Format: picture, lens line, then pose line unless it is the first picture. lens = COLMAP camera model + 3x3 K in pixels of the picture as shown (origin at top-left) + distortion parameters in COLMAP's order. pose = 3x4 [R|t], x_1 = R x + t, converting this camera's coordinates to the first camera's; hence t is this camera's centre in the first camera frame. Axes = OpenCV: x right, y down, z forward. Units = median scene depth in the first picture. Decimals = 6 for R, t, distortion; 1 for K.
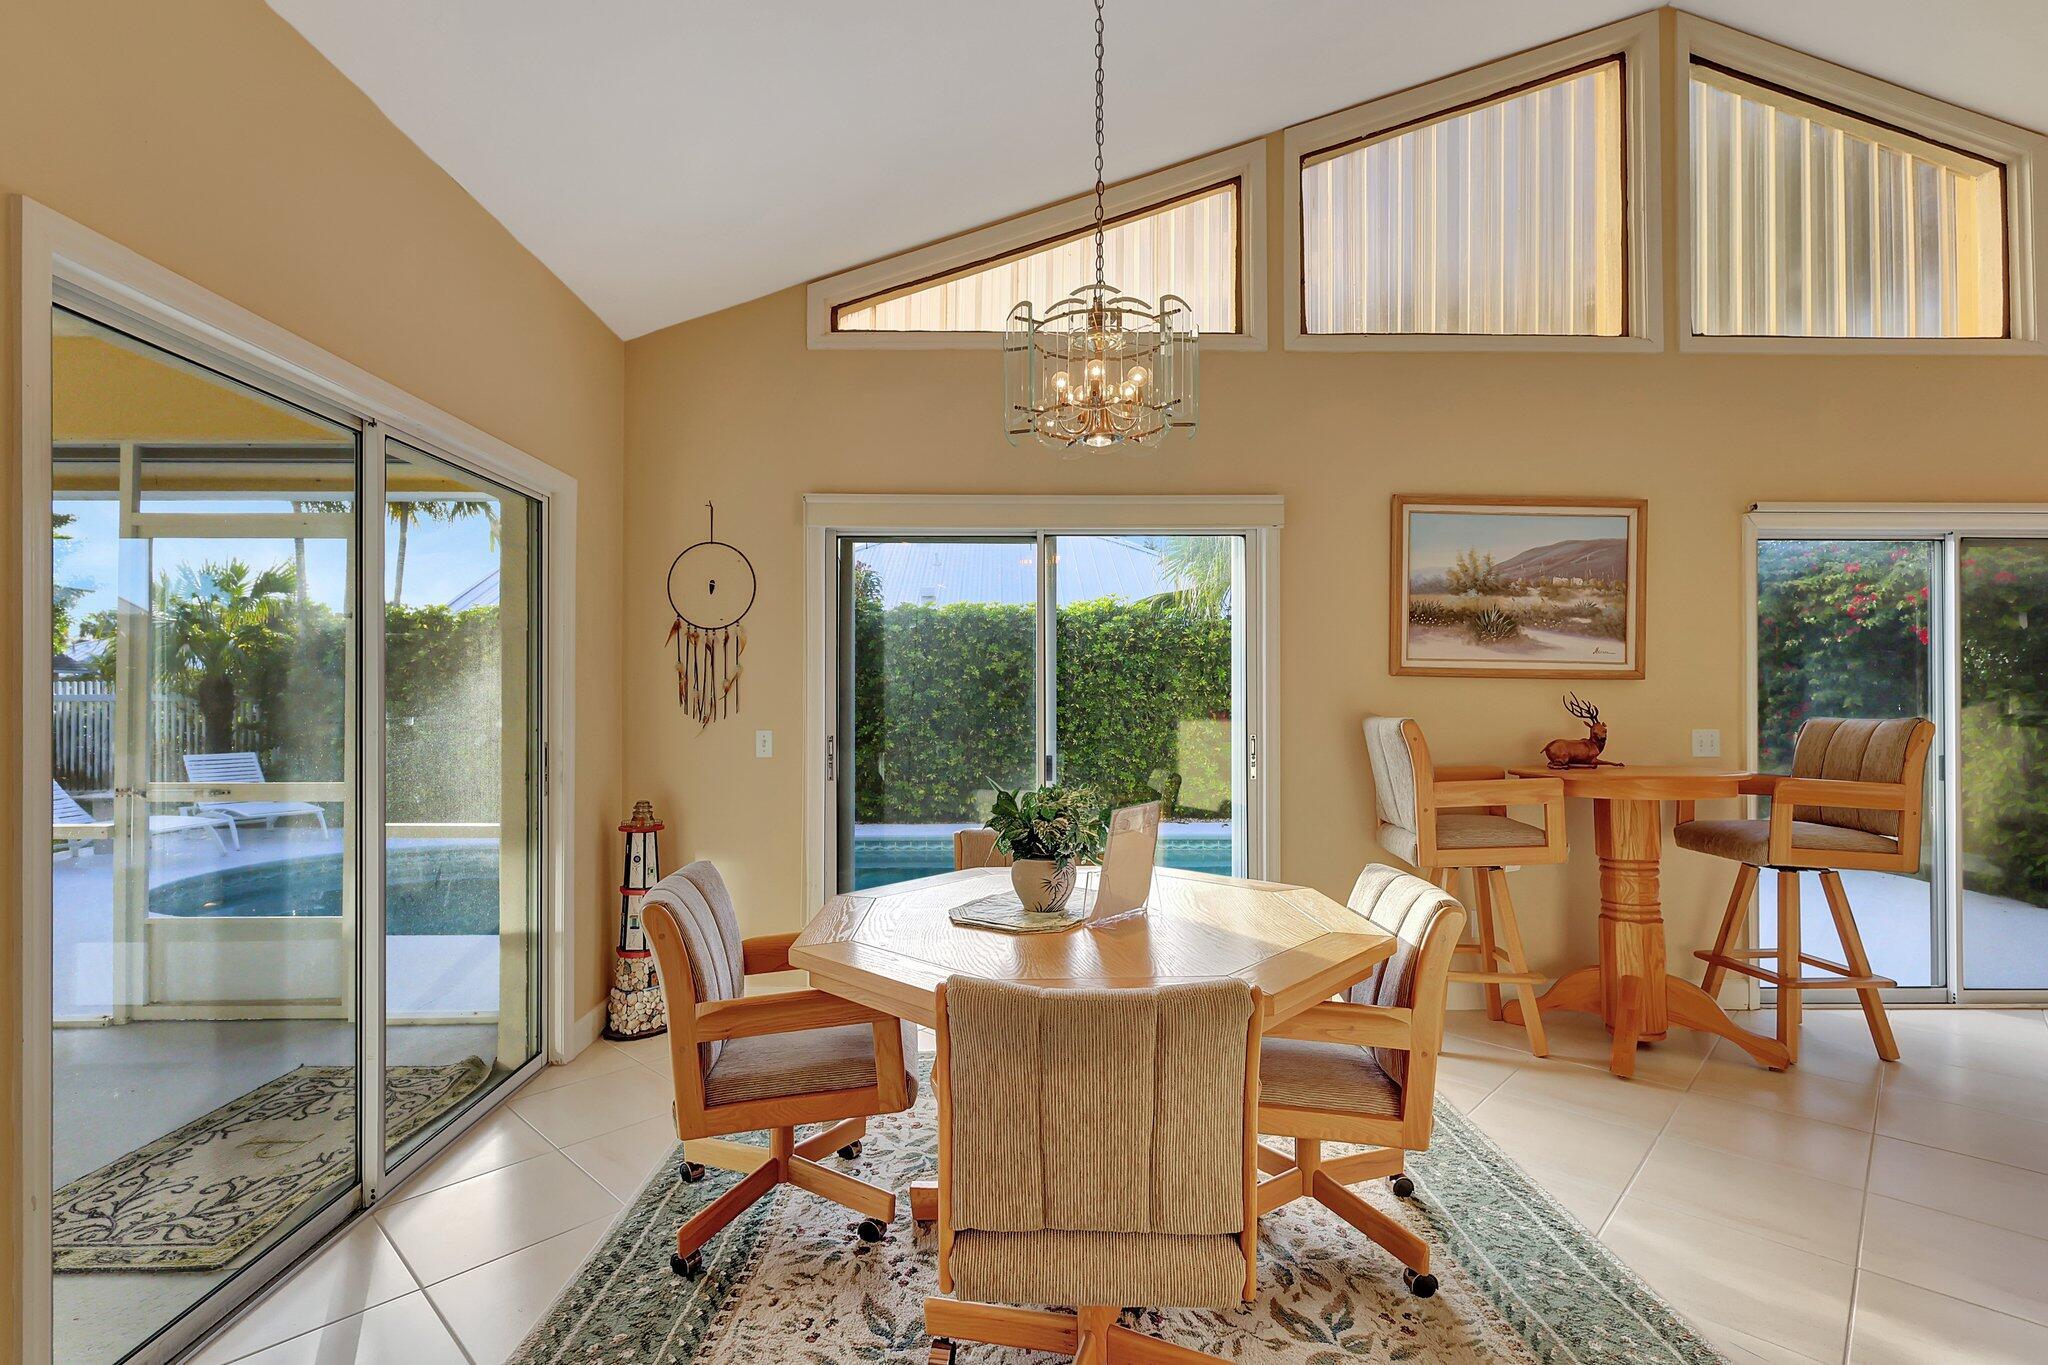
lens RADIAL K [[966.1, 0, 1022.0], [0, 966.1, 680.2], [0, 0, 1]] dist [0.000844, 0.000911]
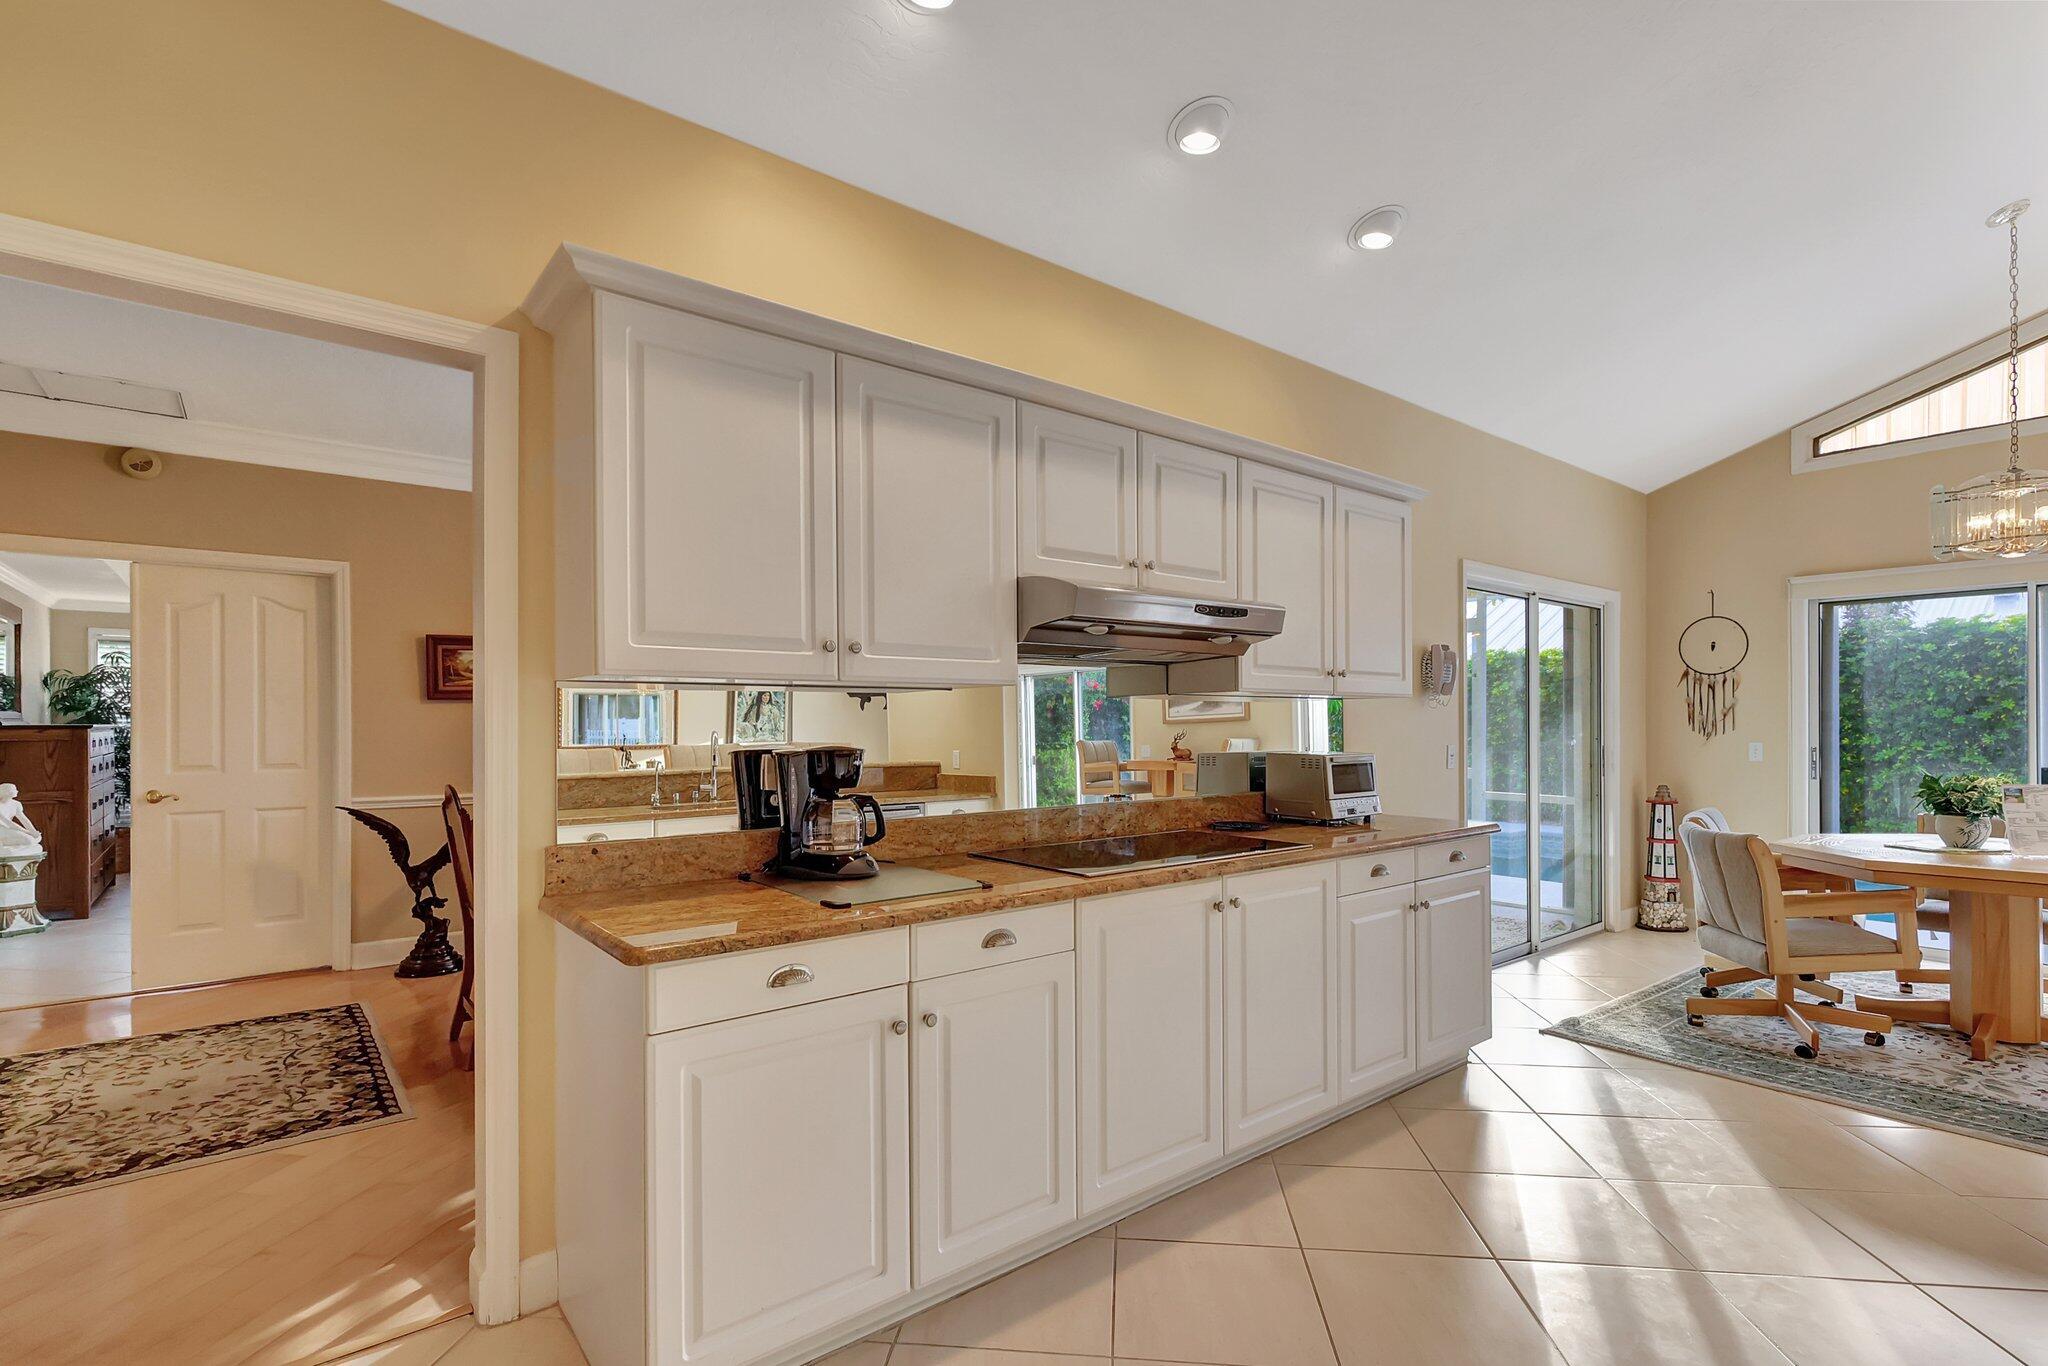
lens RADIAL K [[960.3, 0, 1013.6], [0, 960.3, 726.0], [0, 0, 1]] dist [0.001102, 0.000121]
pose [[0.604235, 0.001252, -0.796805, 0.212659], [0.016172, 0.999773, 0.013835, -0.010831], [0.796642, -0.021246, 0.604078, -0.769977]]
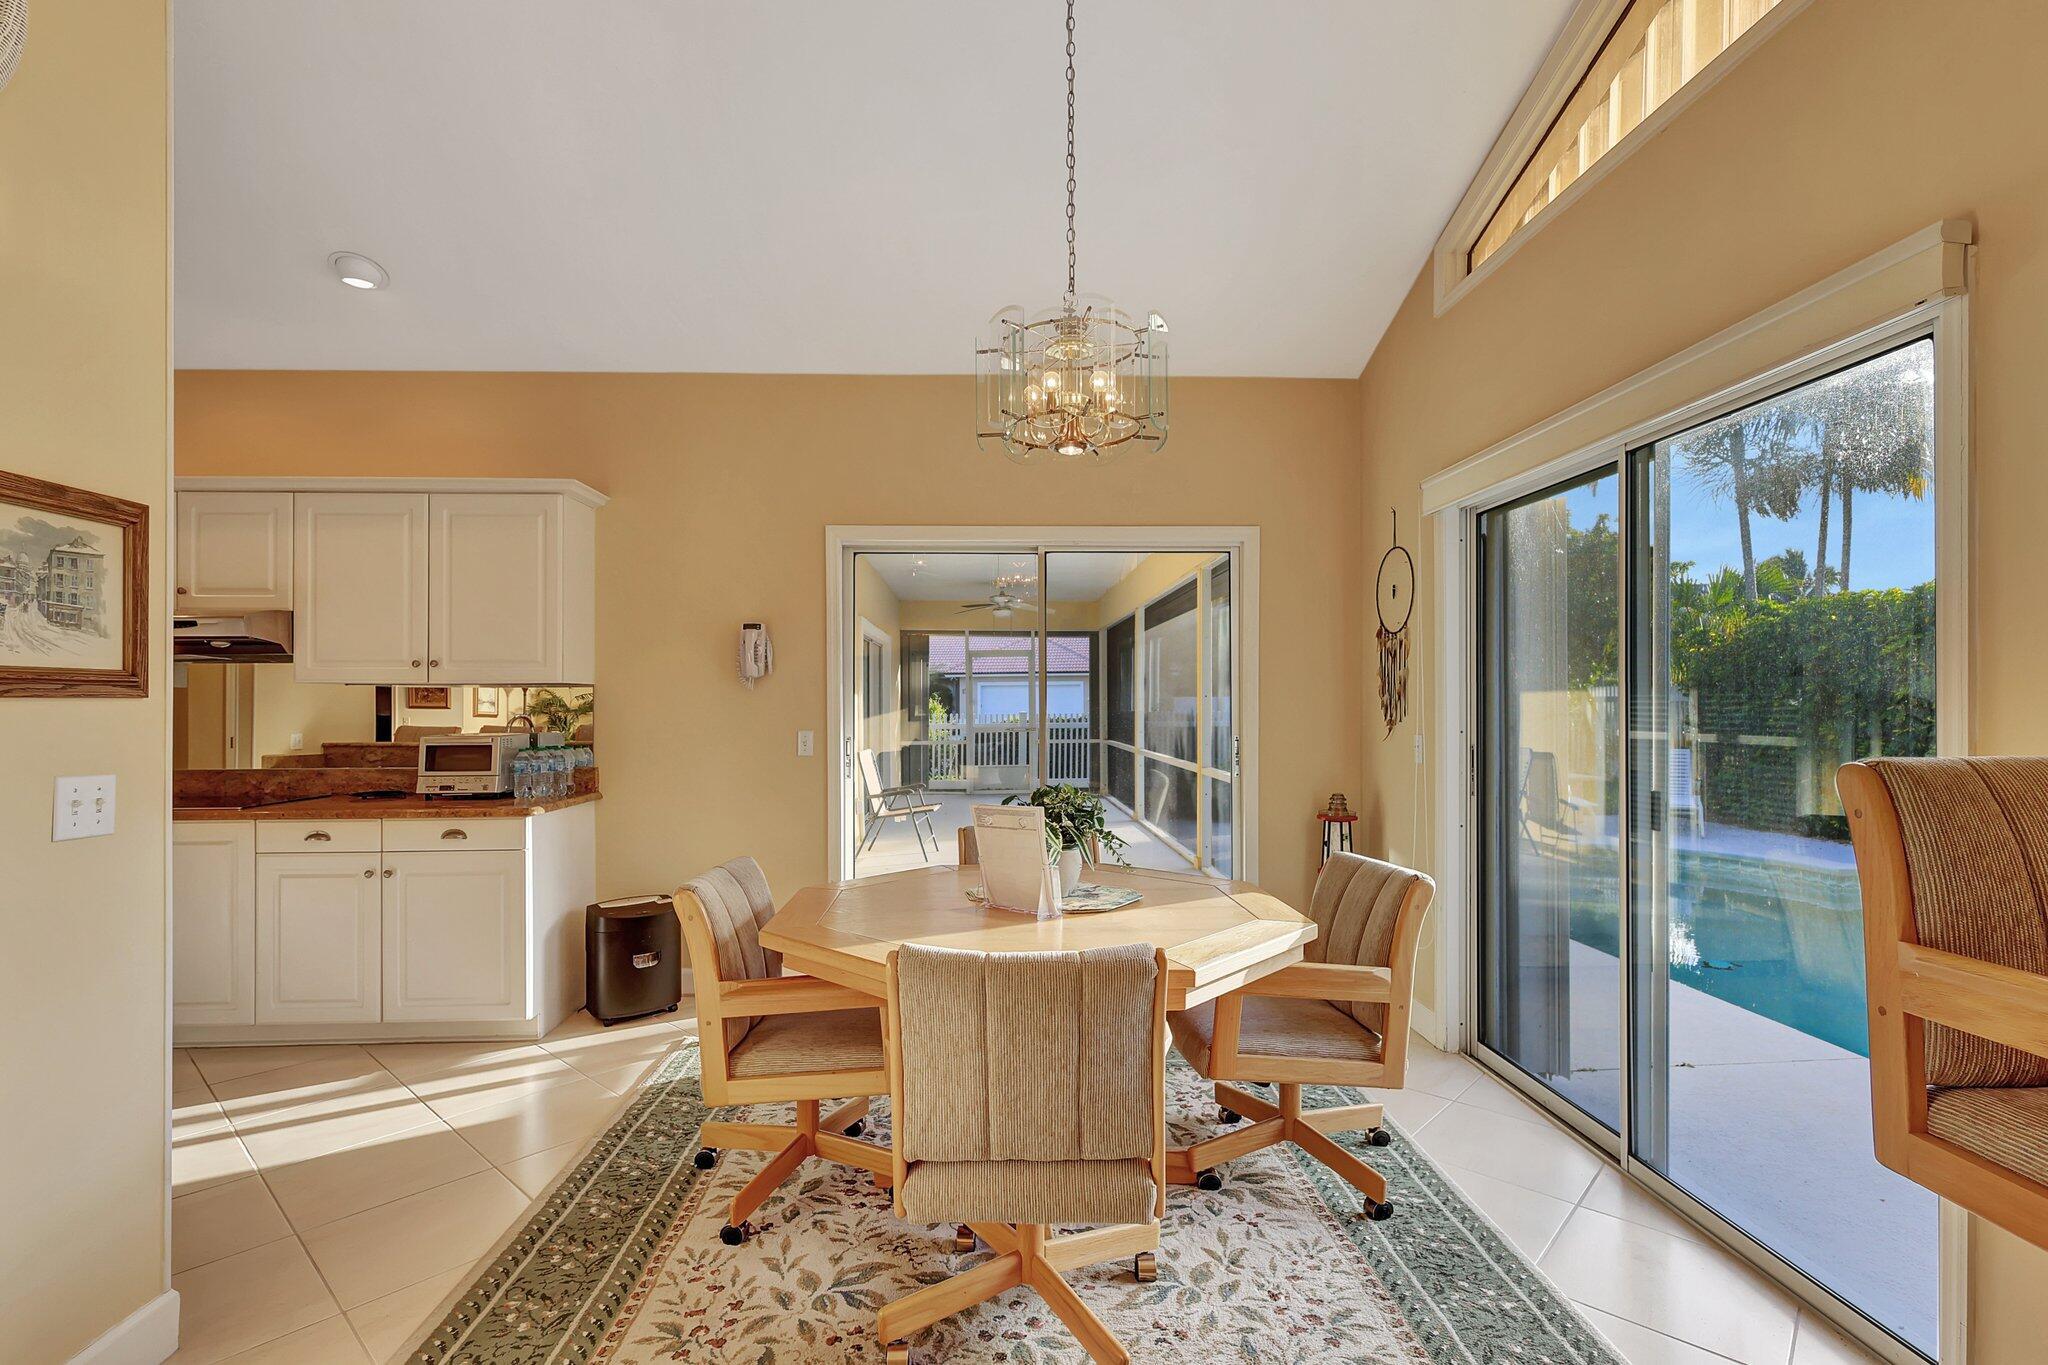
lens RADIAL K [[932.9, 0, 1022.0], [0, 932.9, 689.3], [0, 0, 1]] dist [0.005561, 0.000225]
pose [[0.022878, -0.011277, -0.999675, 0.662936], [0.021231, 0.999716, -0.010791, 0.007086], [0.999513, -0.020978, 0.023111, 0.571354]]
